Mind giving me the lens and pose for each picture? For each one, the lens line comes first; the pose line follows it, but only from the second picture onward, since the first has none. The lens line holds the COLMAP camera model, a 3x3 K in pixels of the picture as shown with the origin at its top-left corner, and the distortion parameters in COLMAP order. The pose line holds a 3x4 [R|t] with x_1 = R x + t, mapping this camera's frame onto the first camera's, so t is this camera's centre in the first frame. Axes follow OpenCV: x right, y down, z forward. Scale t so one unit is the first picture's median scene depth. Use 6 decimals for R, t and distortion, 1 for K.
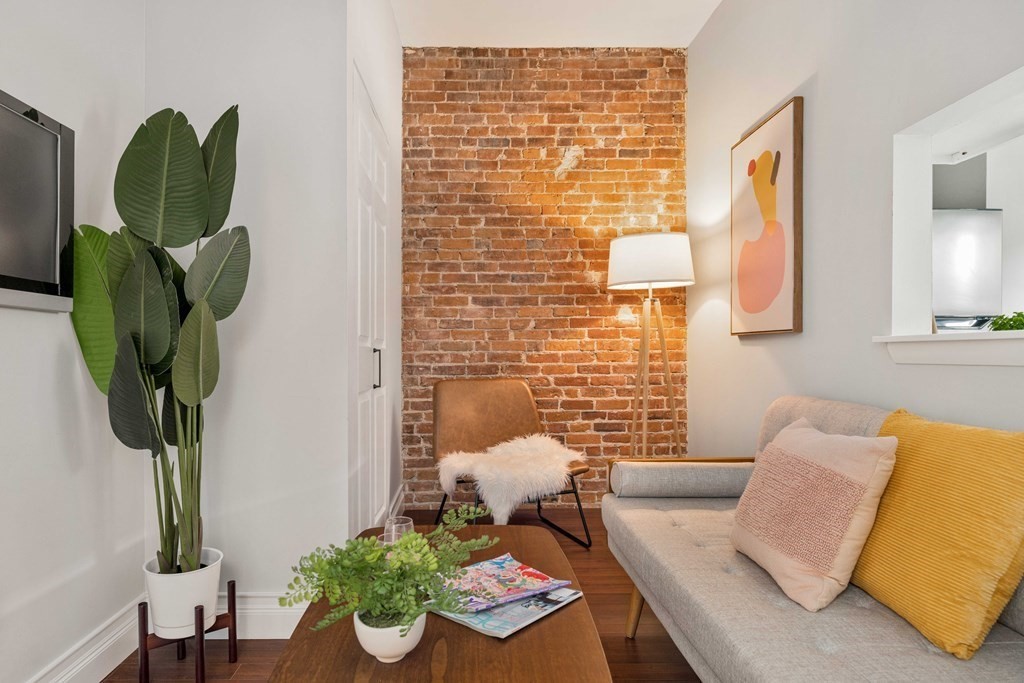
lens RADIAL K [[611.2, 0, 484.7], [0, 611.2, 356.3], [0, 0, 1]] dist [-0.002253, 0.000720]
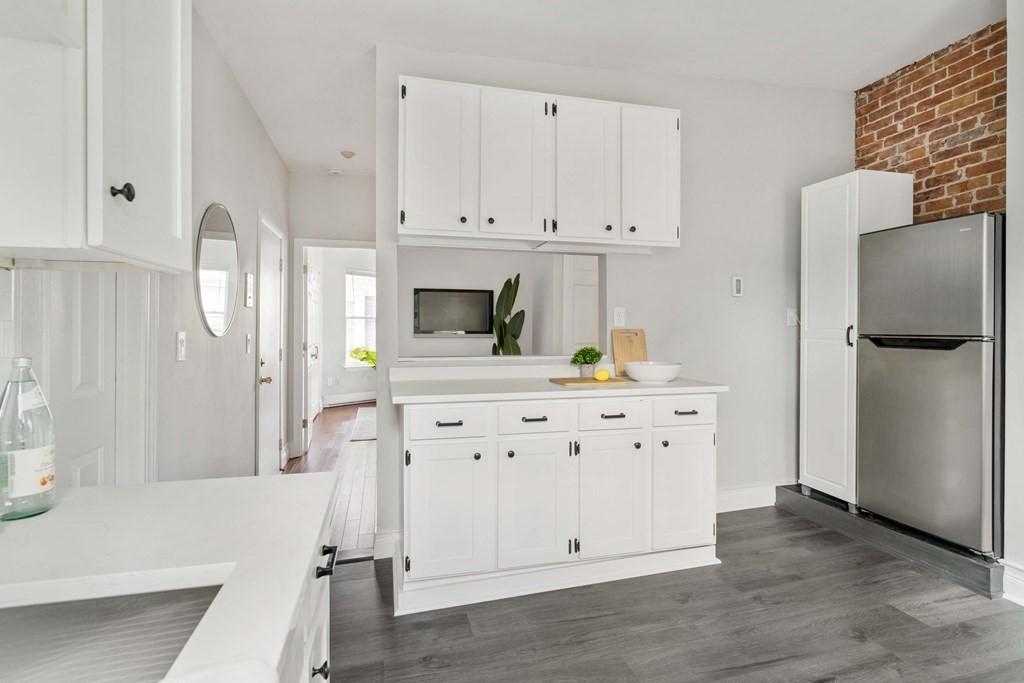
lens RADIAL K [[521.9, 0, 512.4], [0, 521.9, 324.0], [0, 0, 1]] dist [0.000050, 0.000203]
pose [[0.242109, -0.006011, -0.970231, 1.189463], [-0.005790, 0.999954, -0.007640, -0.063747], [0.970232, 0.007468, 0.242063, 0.155489]]
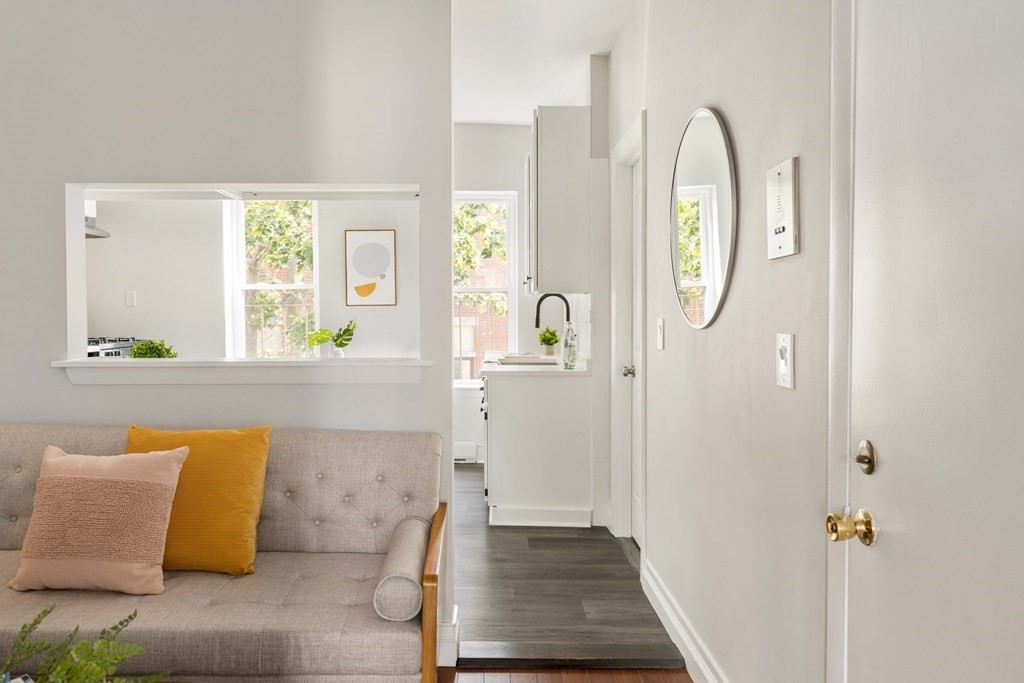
lens RADIAL K [[729.2, 0, 490.0], [0, 729.2, 344.2], [0, 0, 1]] dist [0.000461, -0.000370]
pose [[0.012177, -0.043270, 0.998989, -0.338732], [0.010084, 0.999018, 0.043148, -0.057624], [-0.999875, 0.009548, 0.012601, 0.100977]]
